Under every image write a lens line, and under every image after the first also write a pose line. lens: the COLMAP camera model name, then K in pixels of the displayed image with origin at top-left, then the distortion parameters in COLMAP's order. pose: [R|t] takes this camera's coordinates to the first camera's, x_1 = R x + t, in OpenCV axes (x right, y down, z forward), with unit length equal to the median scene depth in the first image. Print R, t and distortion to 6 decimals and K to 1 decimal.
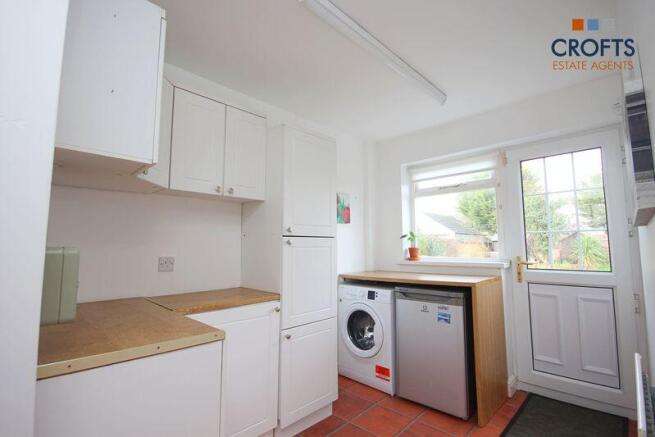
lens RADIAL K [[303.6, 0, 328.9], [0, 303.6, 219.8], [0, 0, 1]] dist [-0.001004, -0.000675]
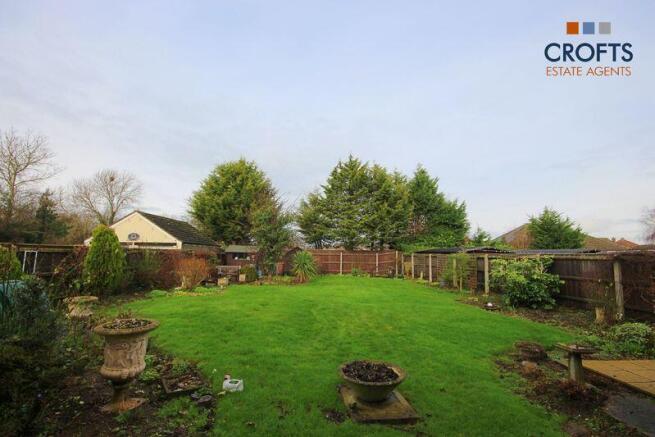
lens RADIAL K [[303.6, 0, 331.1], [0, 303.6, 217.7], [0, 0, 1]] dist [-0.001004, -0.000675]
pose [[0.700859, 0.108380, 0.705018, 0.102204], [-0.088066, 0.993975, -0.065254, -0.005254], [-0.707842, -0.016355, 0.706181, 0.121640]]
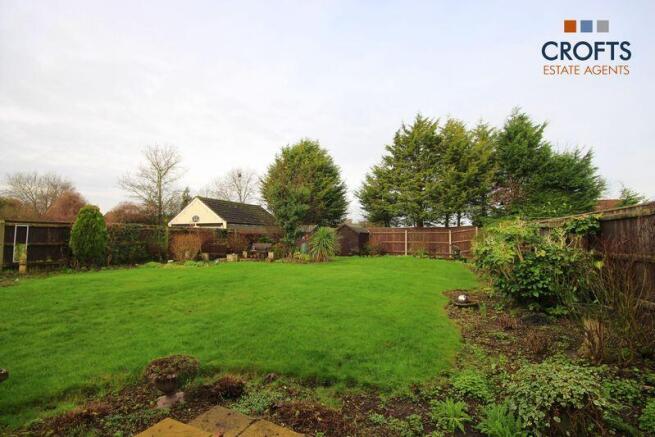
lens RADIAL K [[303.6, 0, 326.9], [0, 303.6, 219.9], [0, 0, 1]] dist [-0.001004, -0.000675]
pose [[0.950719, 0.035531, 0.308012, 0.423903], [-0.045161, 0.998687, 0.024193, 0.001105], [-0.306747, -0.036911, 0.951075, 0.039465]]
